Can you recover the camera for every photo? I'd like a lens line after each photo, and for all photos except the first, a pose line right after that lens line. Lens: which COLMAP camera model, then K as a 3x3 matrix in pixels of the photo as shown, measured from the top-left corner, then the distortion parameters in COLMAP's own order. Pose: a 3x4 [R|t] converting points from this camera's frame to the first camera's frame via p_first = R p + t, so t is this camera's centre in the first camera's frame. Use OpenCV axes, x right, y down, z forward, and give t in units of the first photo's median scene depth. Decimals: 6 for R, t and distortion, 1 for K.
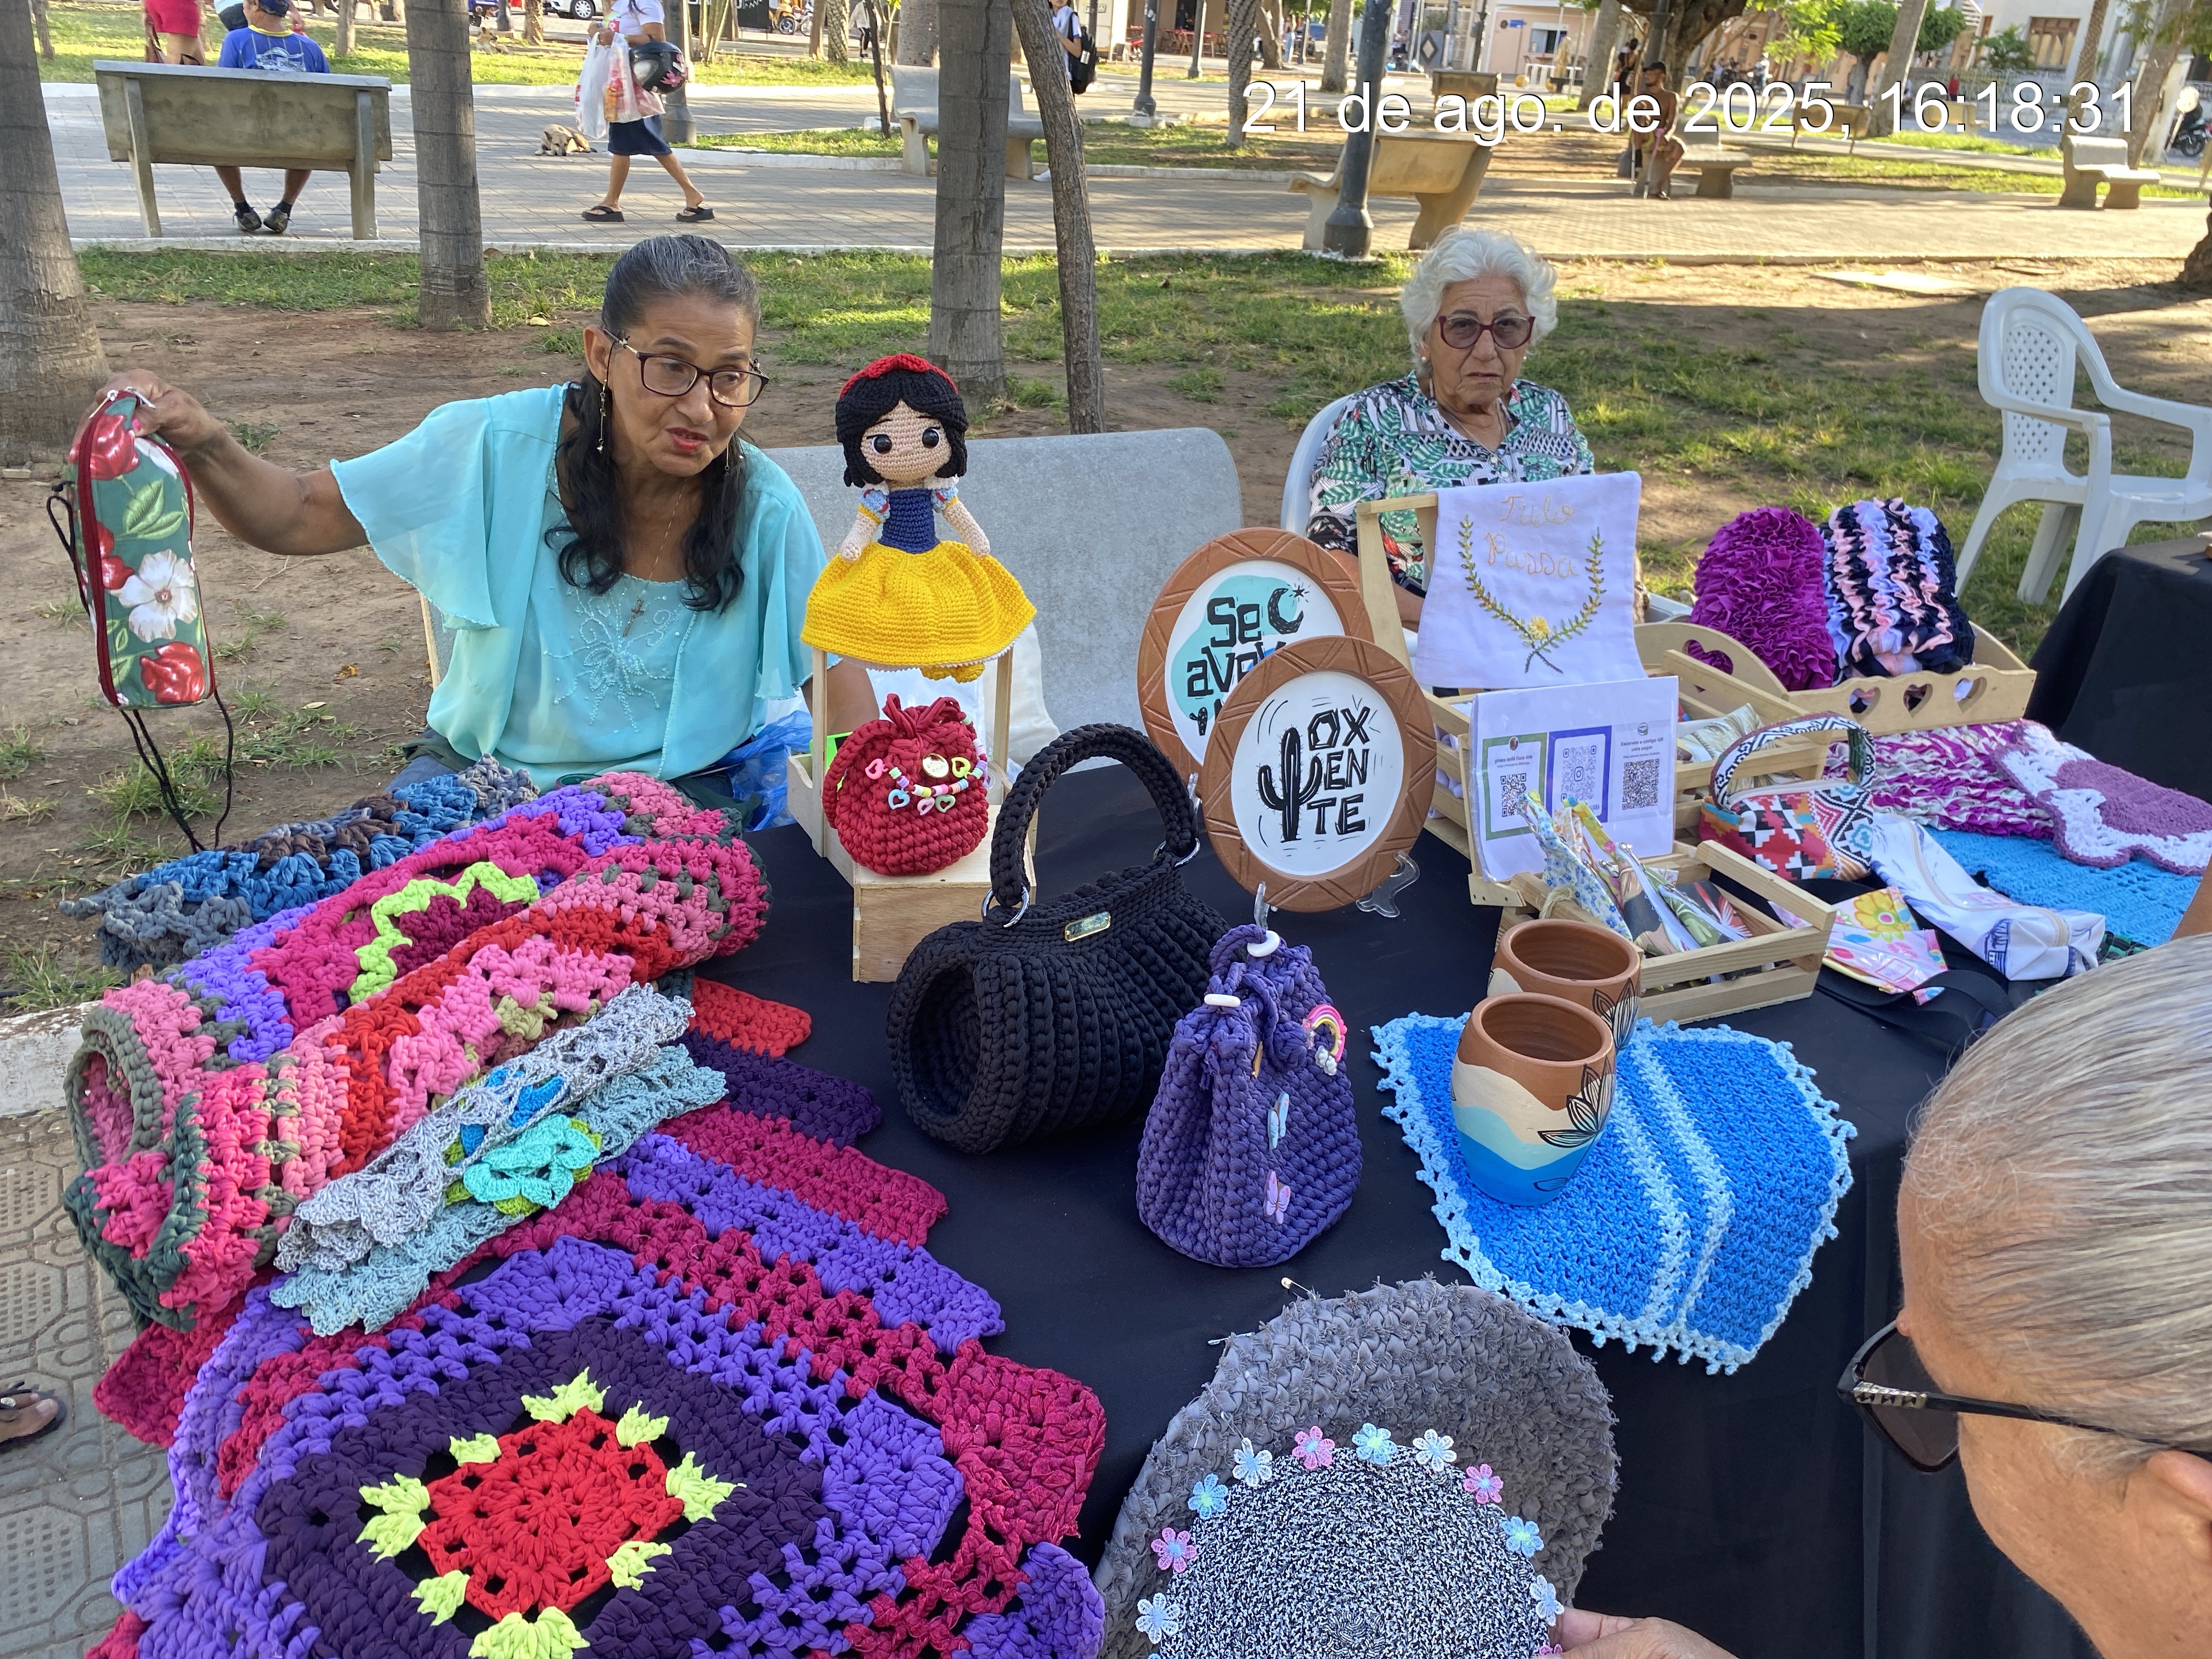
lens RADIAL K [[1689.3, 0, 1104.8], [0, 1689.3, 830.8], [0, 0, 1]] dist [0.008922, -0.018370]
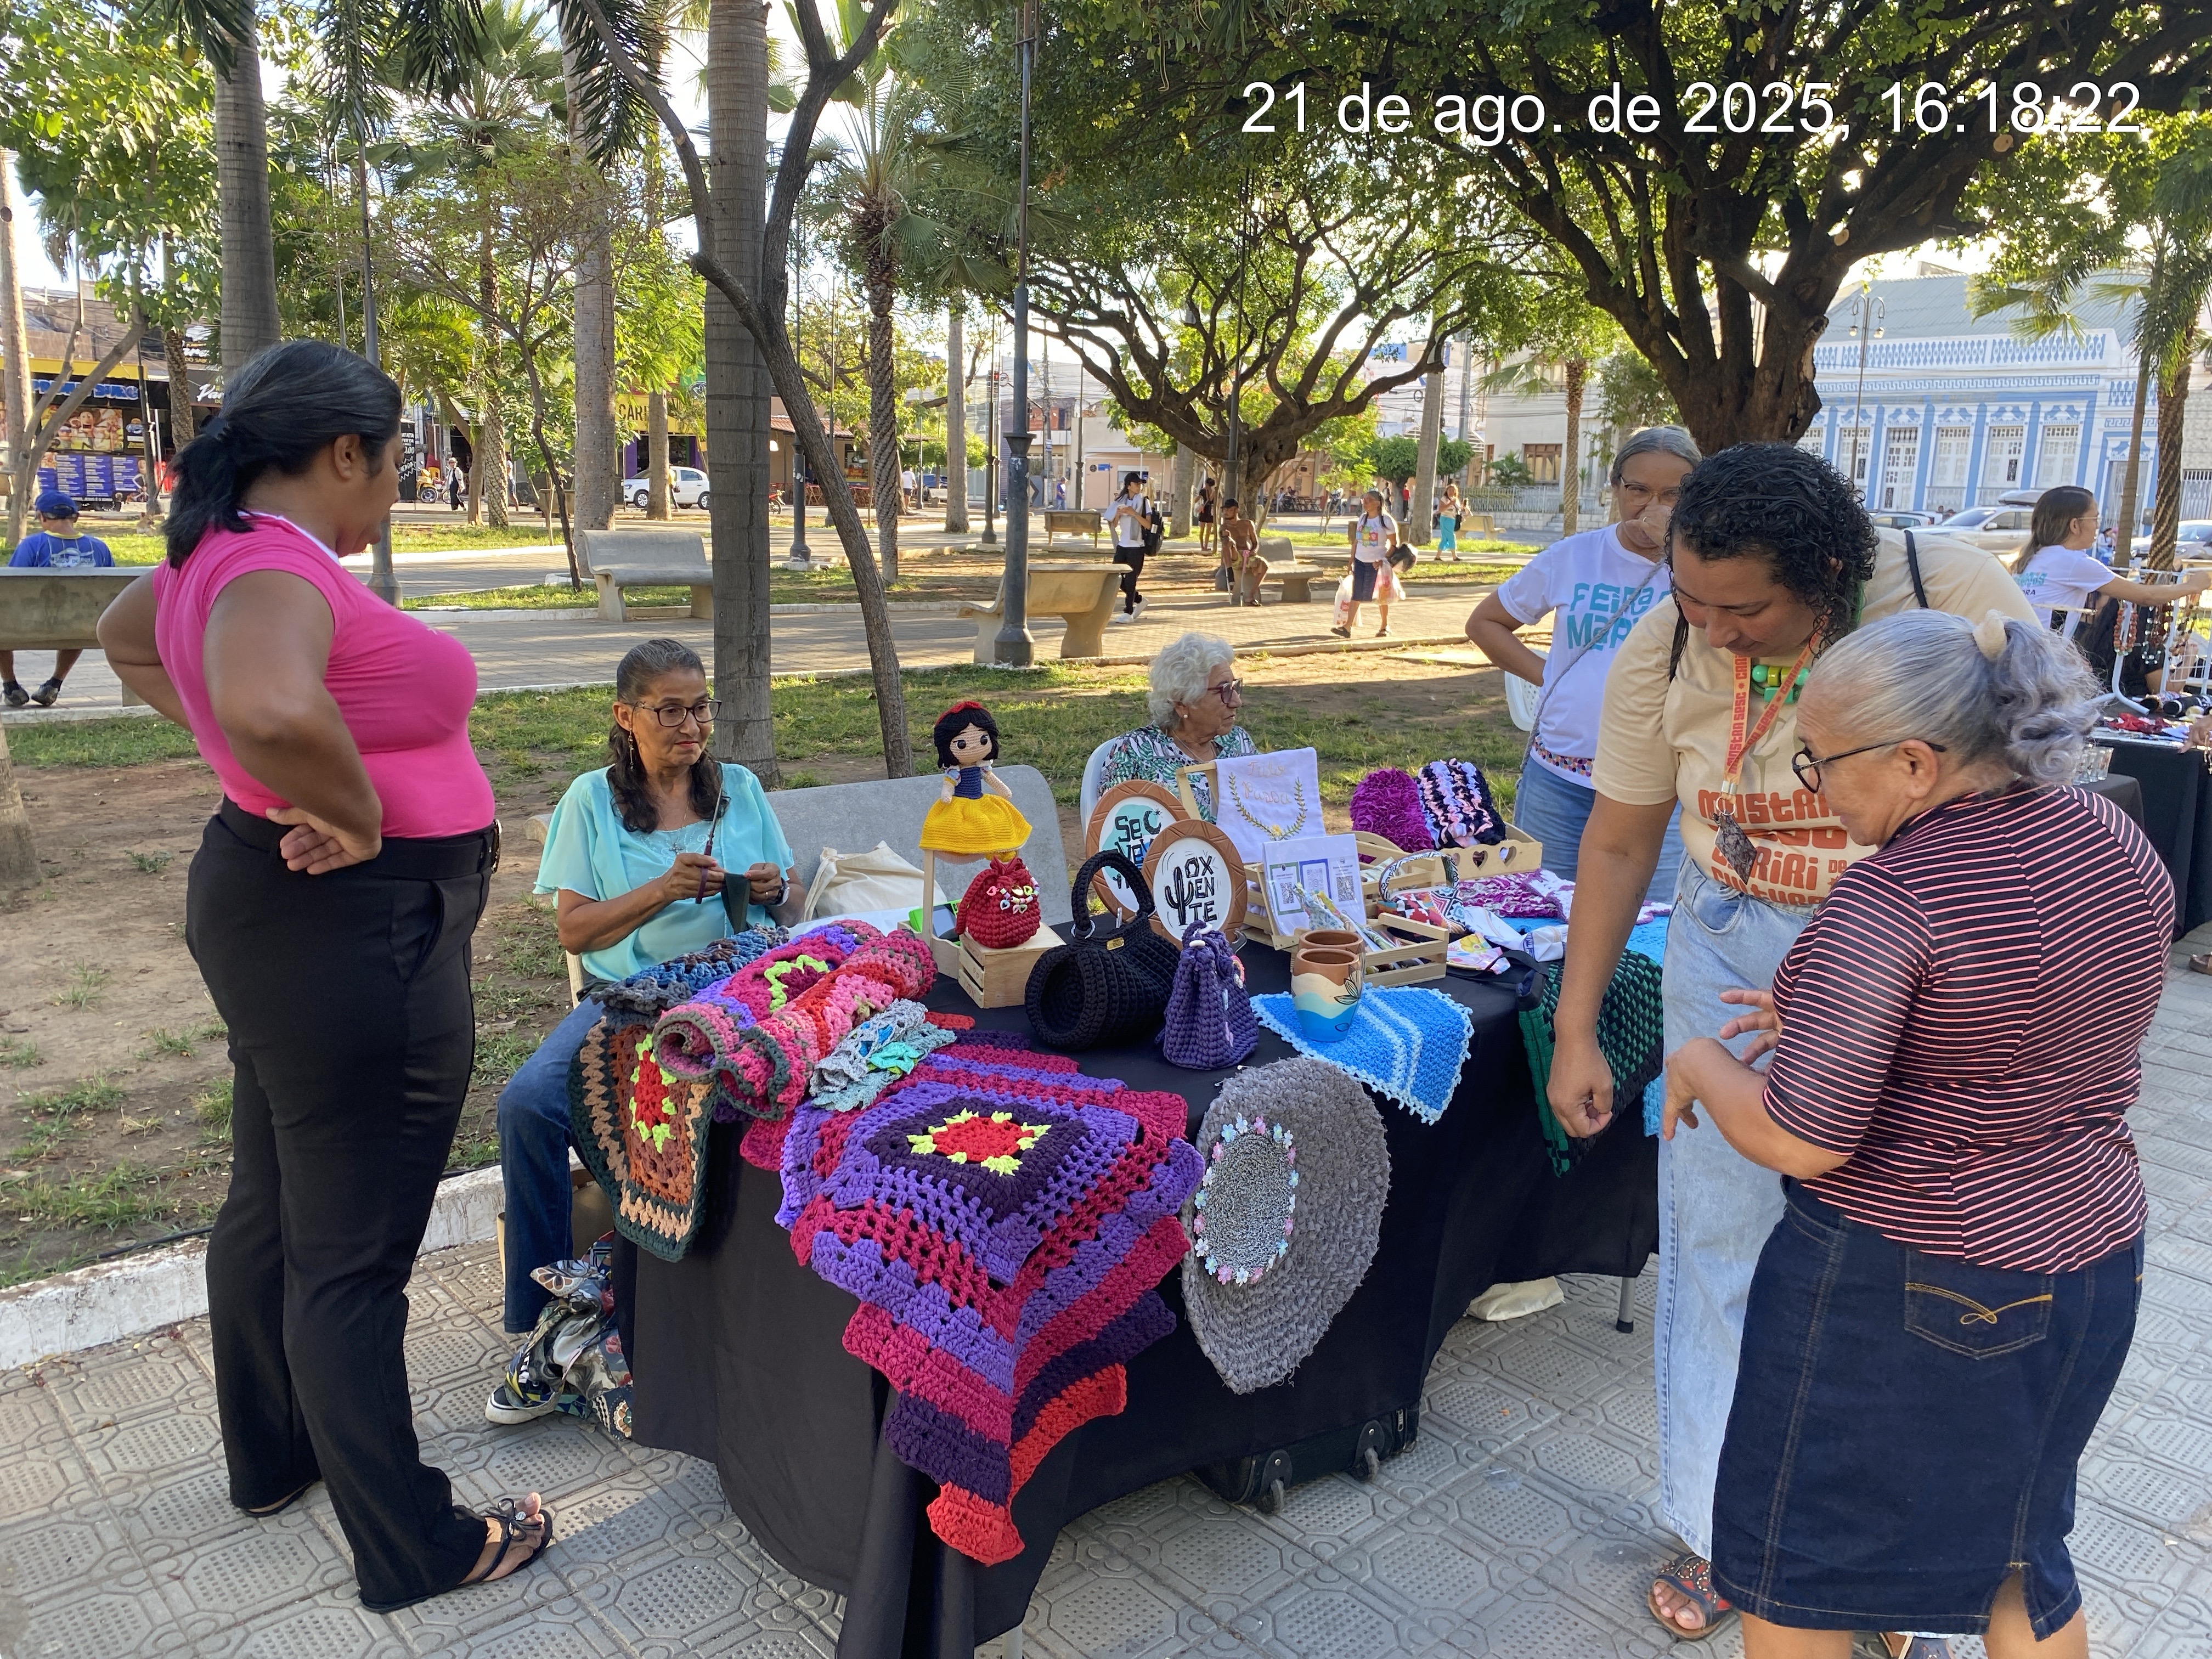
lens RADIAL K [[1689.3, 0, 1098.3], [0, 1689.3, 833.9], [0, 0, 1]] dist [0.008922, -0.018370]
pose [[0.975913, -0.082701, 0.201878, -0.276349], [0.127270, 0.967401, -0.218946, 0.237341], [-0.177190, 0.239366, 0.954624, -0.650881]]
